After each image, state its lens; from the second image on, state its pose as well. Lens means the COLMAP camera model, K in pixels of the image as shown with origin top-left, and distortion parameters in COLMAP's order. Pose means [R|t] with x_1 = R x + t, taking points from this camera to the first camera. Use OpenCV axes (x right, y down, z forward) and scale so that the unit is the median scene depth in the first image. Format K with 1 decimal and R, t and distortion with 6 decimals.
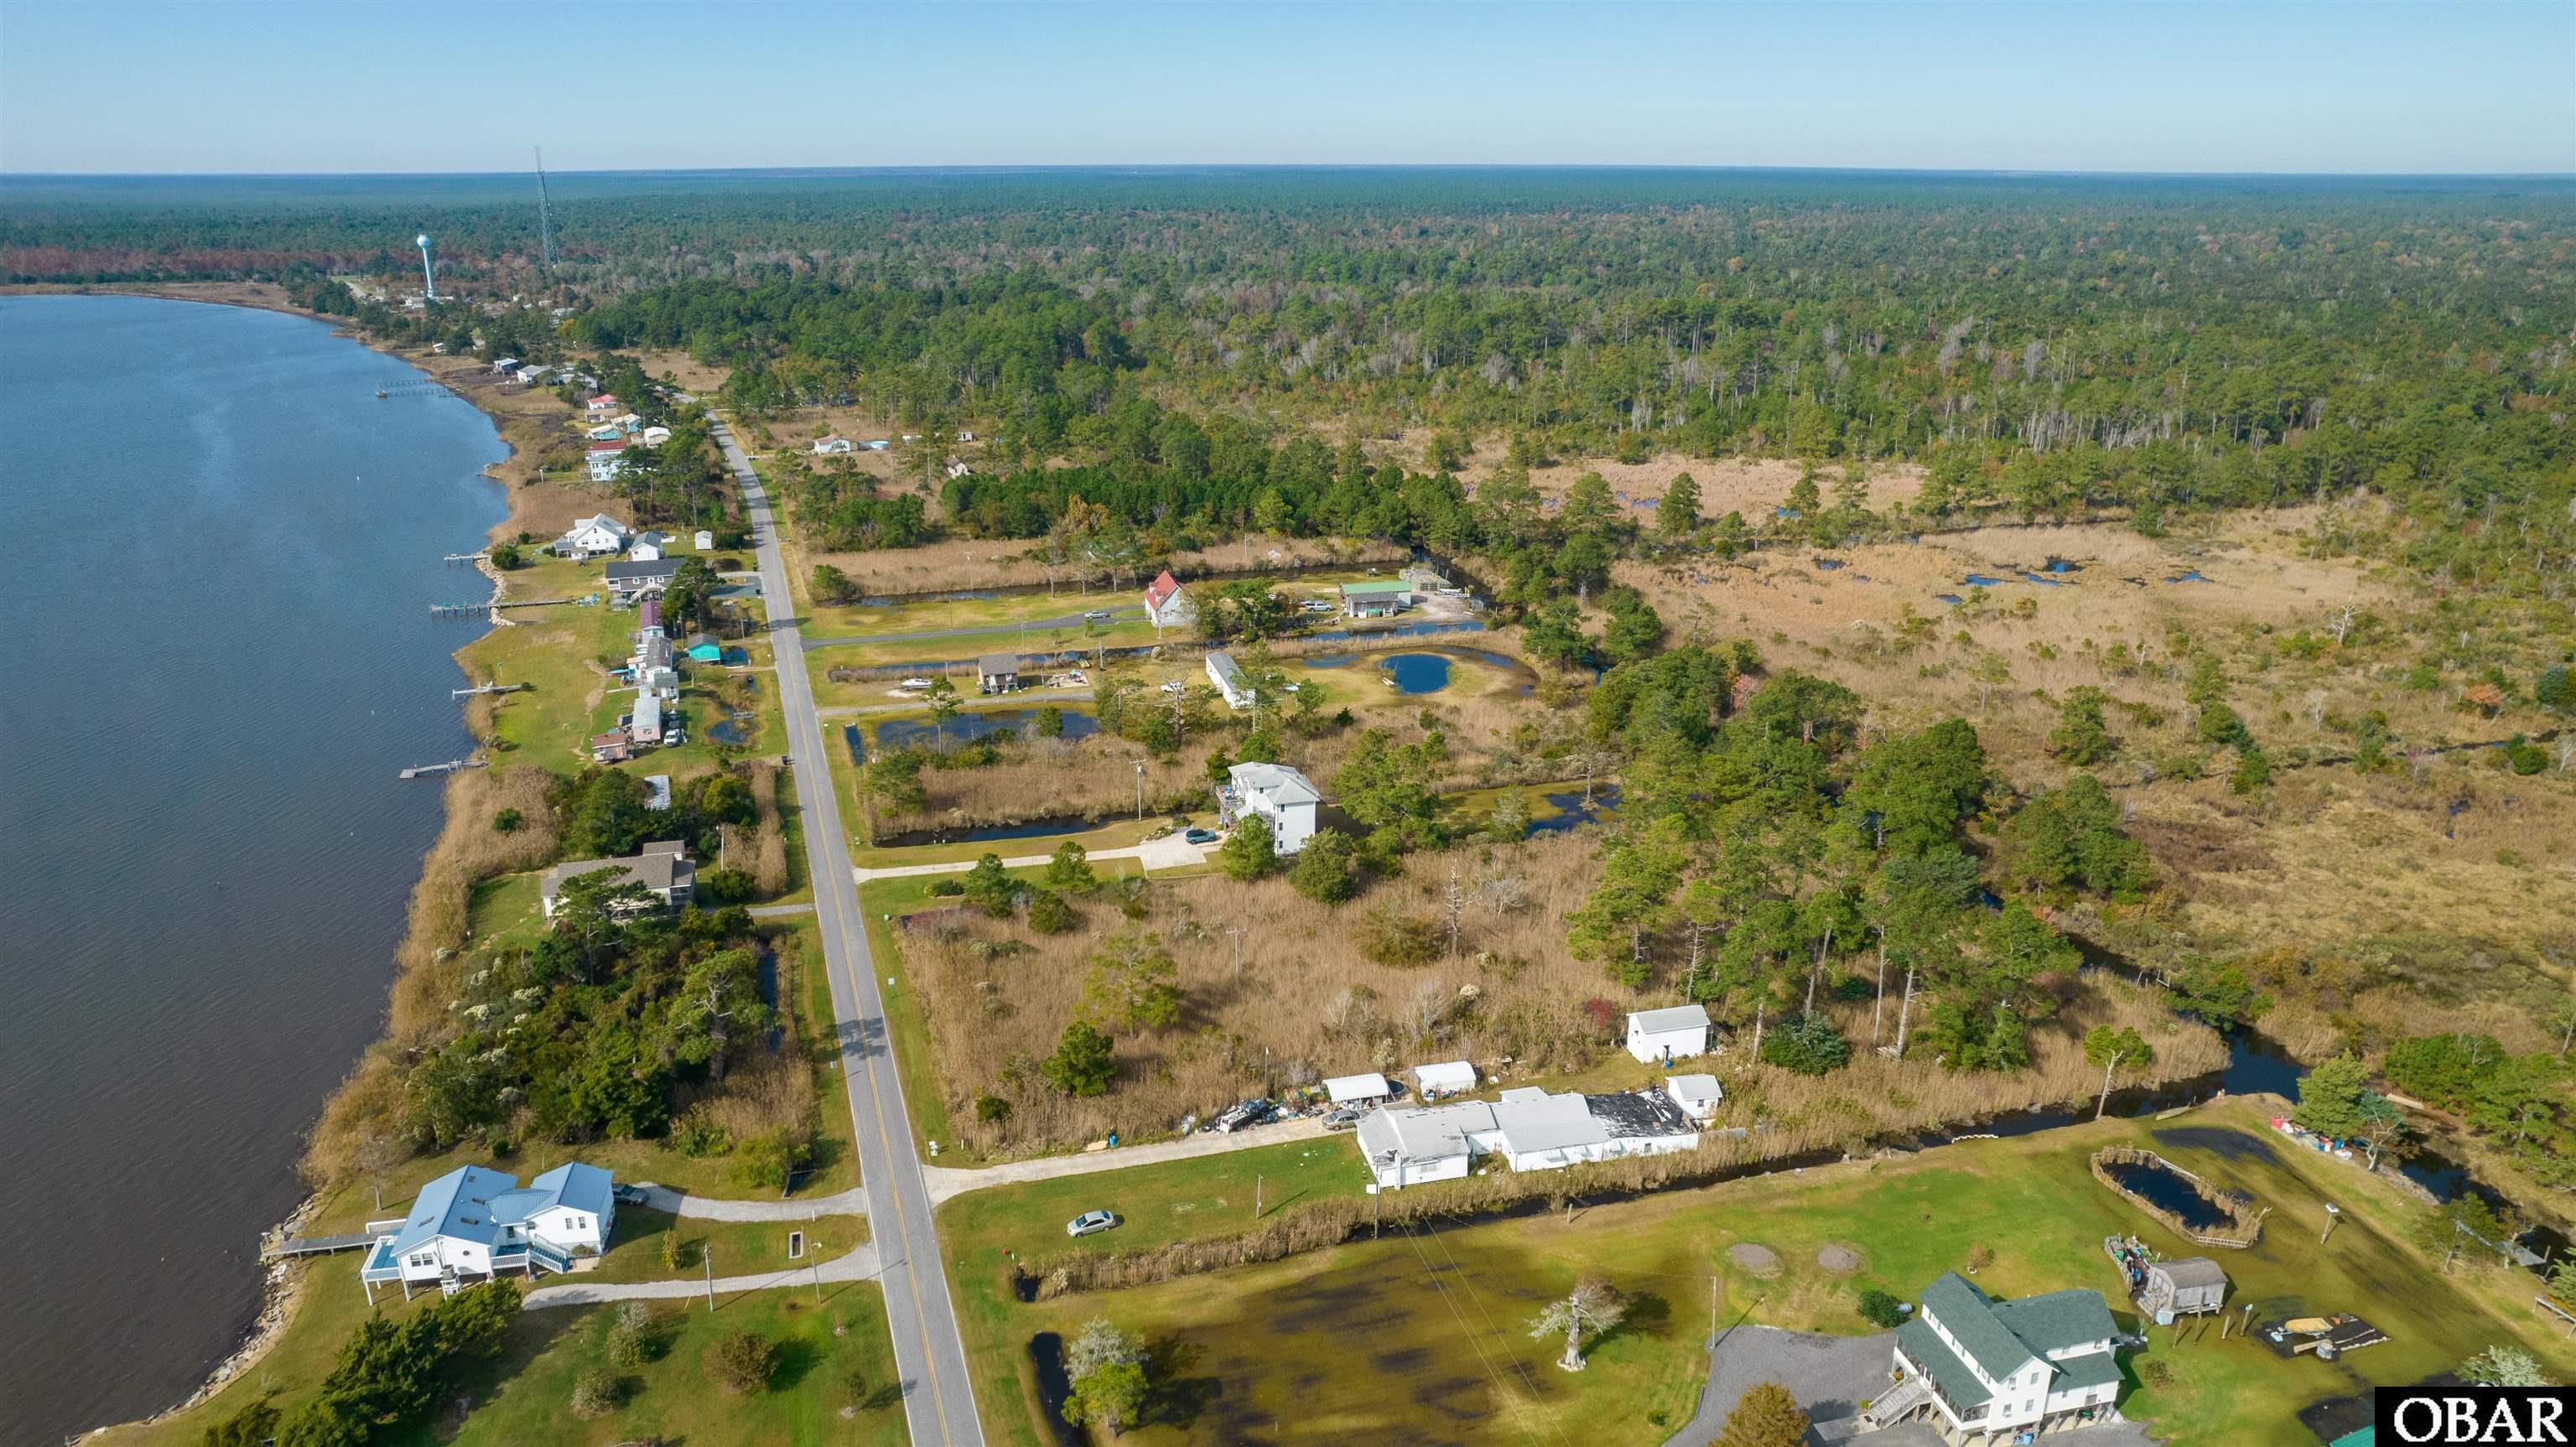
lens RADIAL K [[1699.2, 0, 1282.0], [0, 1699.2, 728.2], [0, 0, 1]] dist [-0.076134, 0.069738]
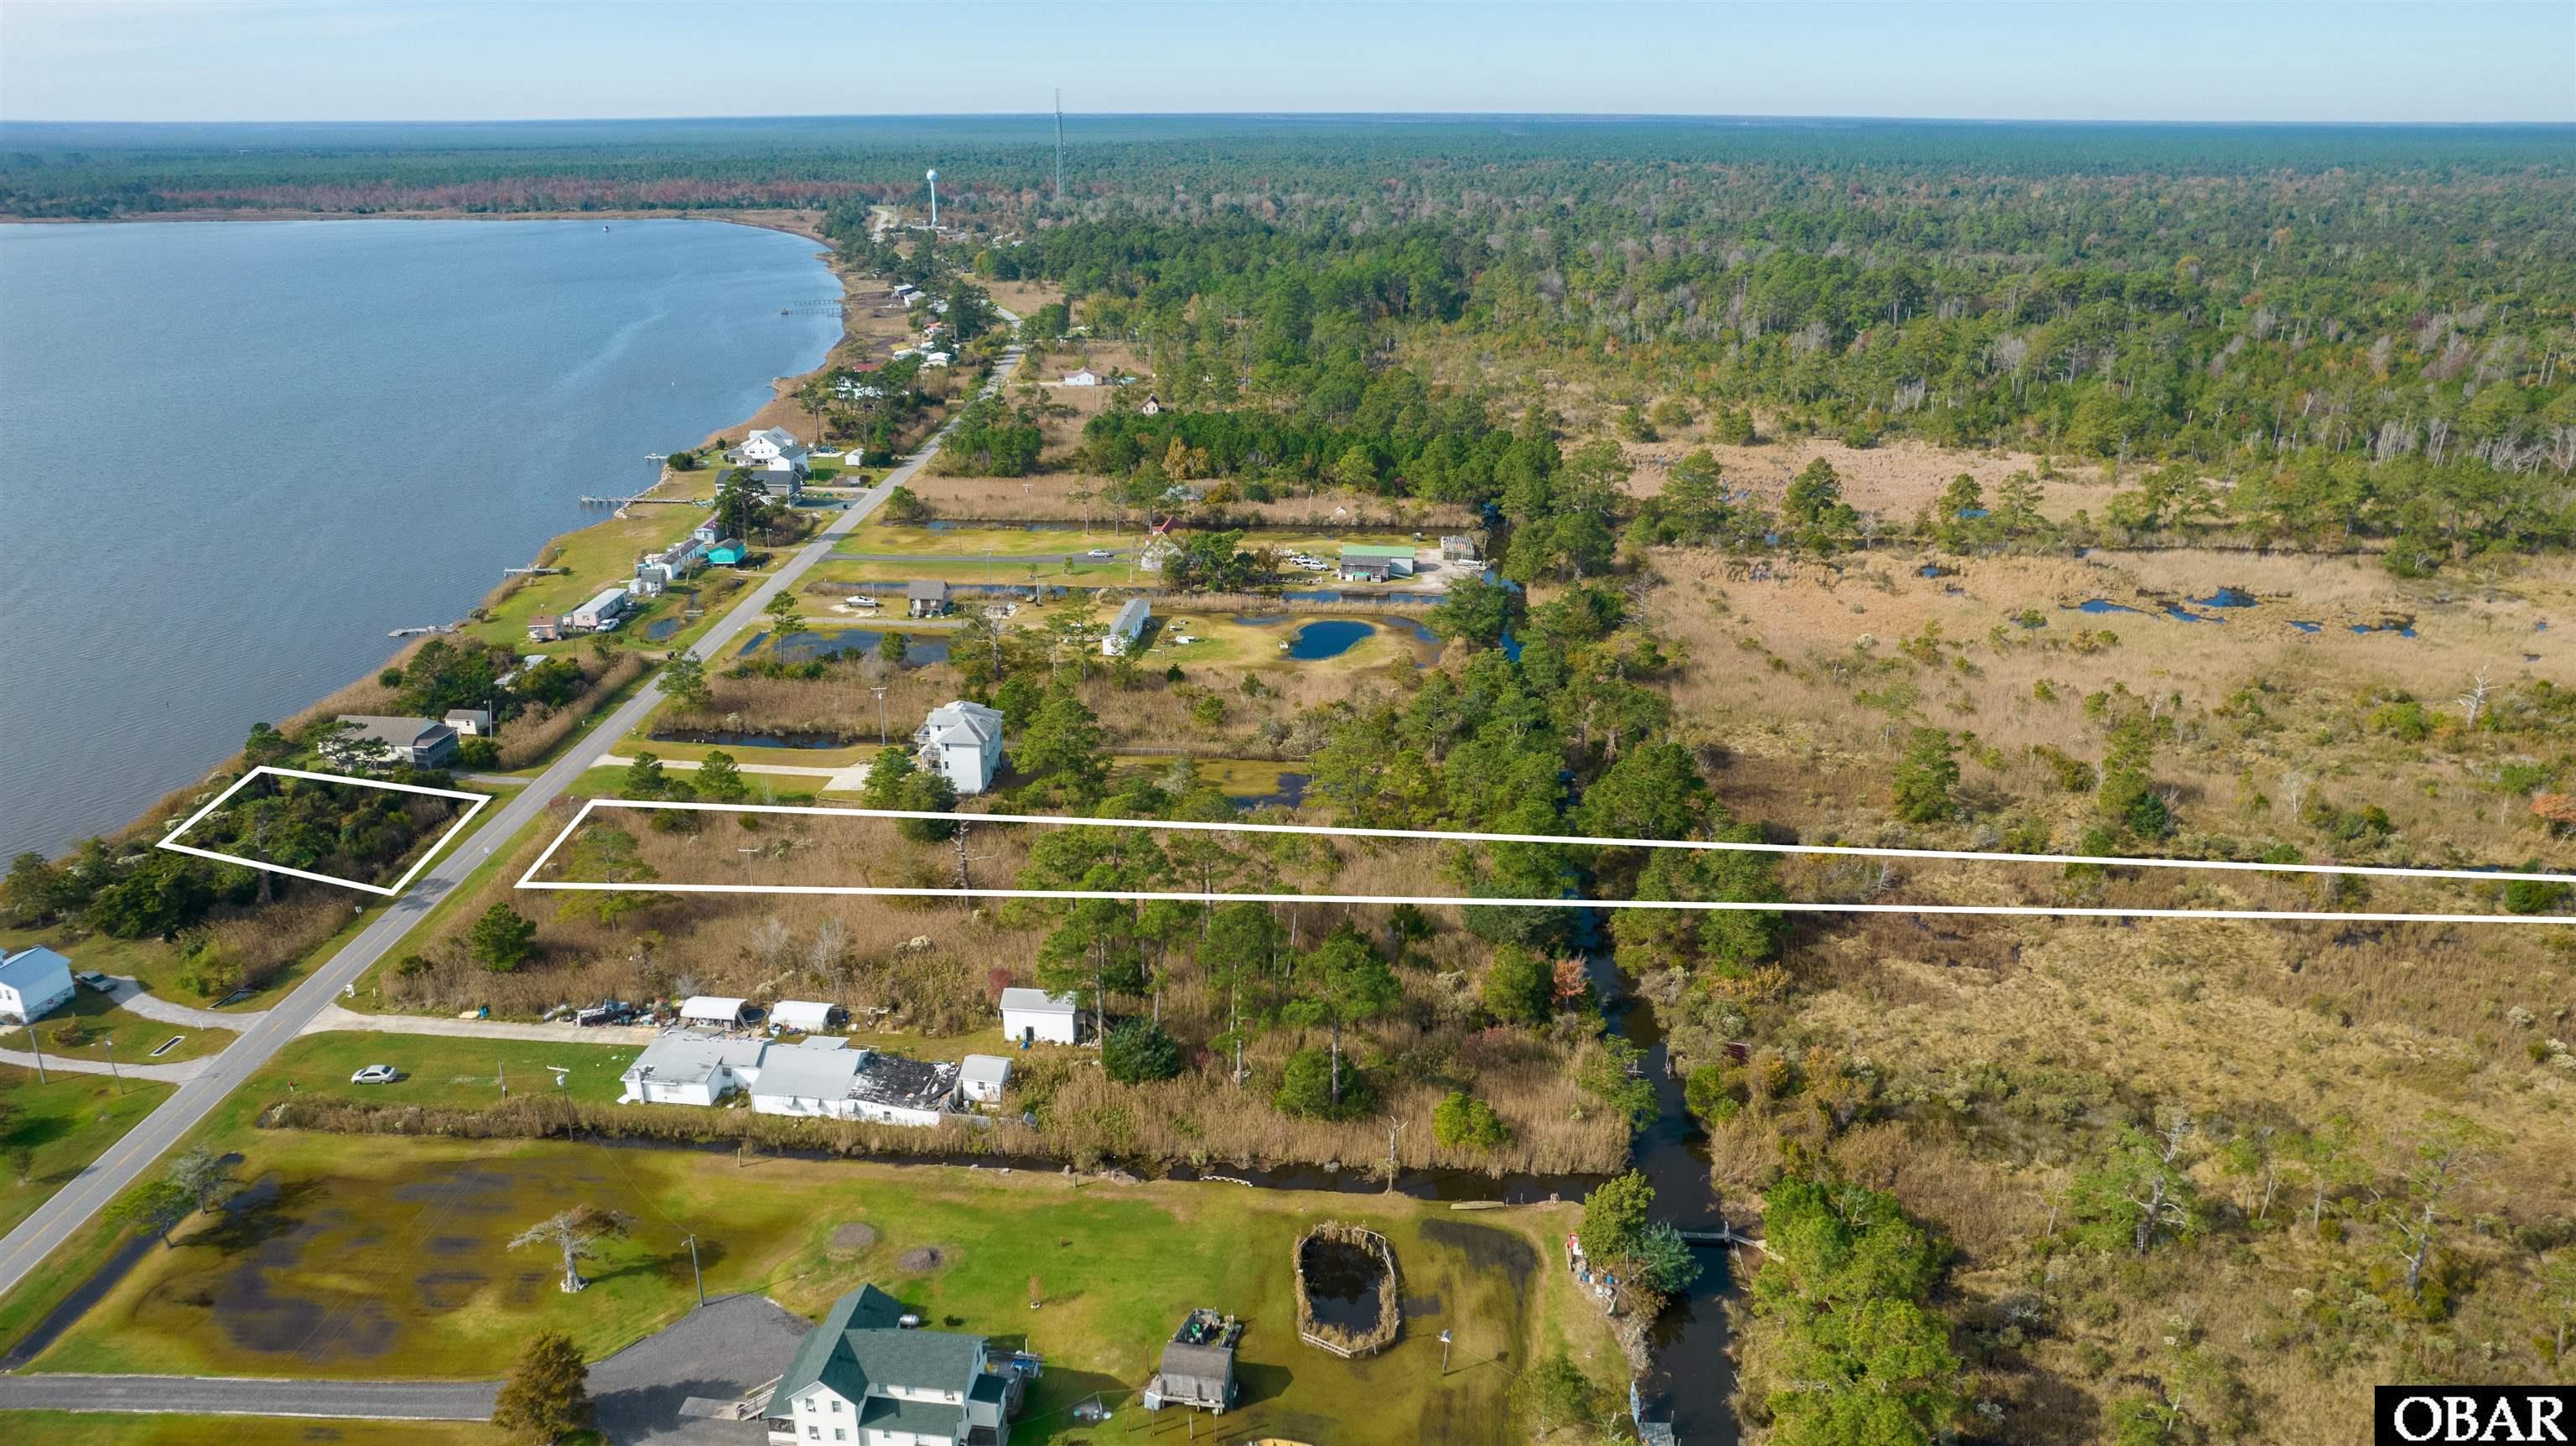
lens RADIAL K [[1699.1, 0, 1282.0], [0, 1699.1, 727.7], [0, 0, 1]] dist [-0.076134, 0.069738]
pose [[0.939240, 0.119612, -0.321748, 0.389550], [-0.110599, 0.992790, 0.046219, -0.025790], [0.324957, -0.007826, 0.945696, 0.077587]]
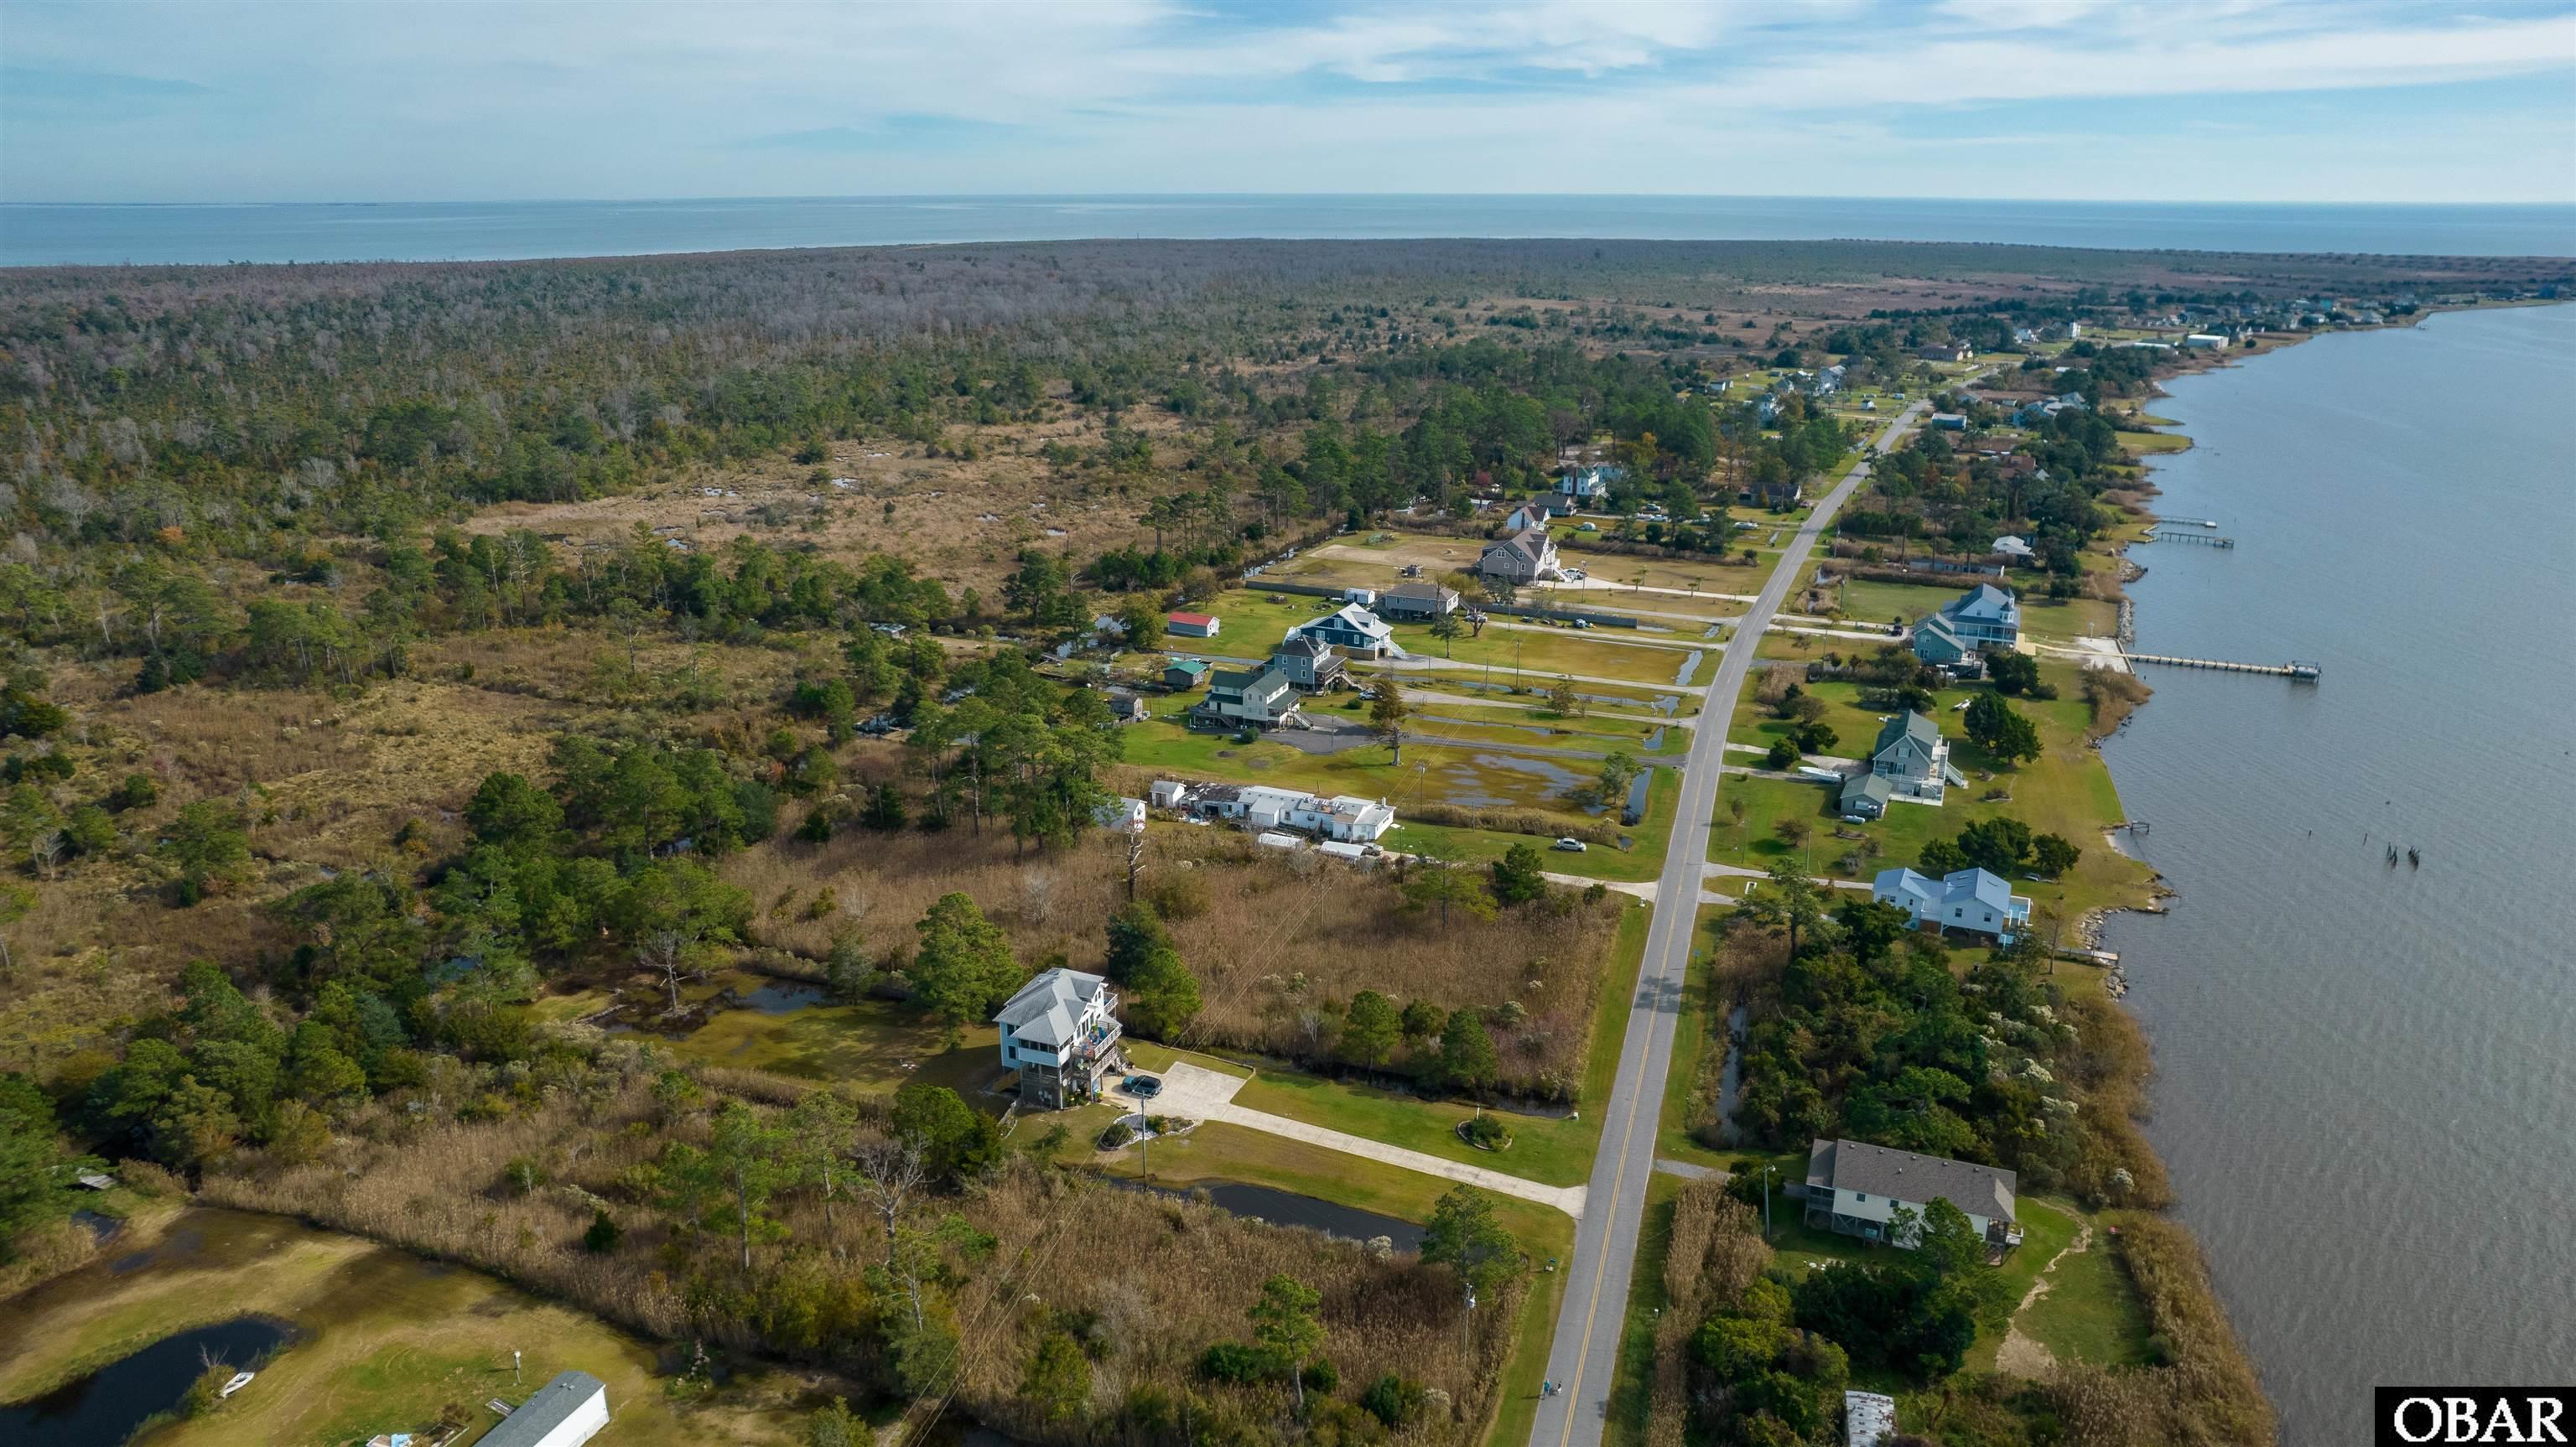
lens RADIAL K [[1686.7, 0, 1295.3], [0, 1686.7, 725.9], [0, 0, 1]] dist [-0.073614, 0.062811]
pose [[-0.821817, -0.181414, 0.540098, -0.368253], [0.175123, 0.821634, 0.542448, -0.350802], [-0.542171, 0.540376, -0.643463, 1.049938]]
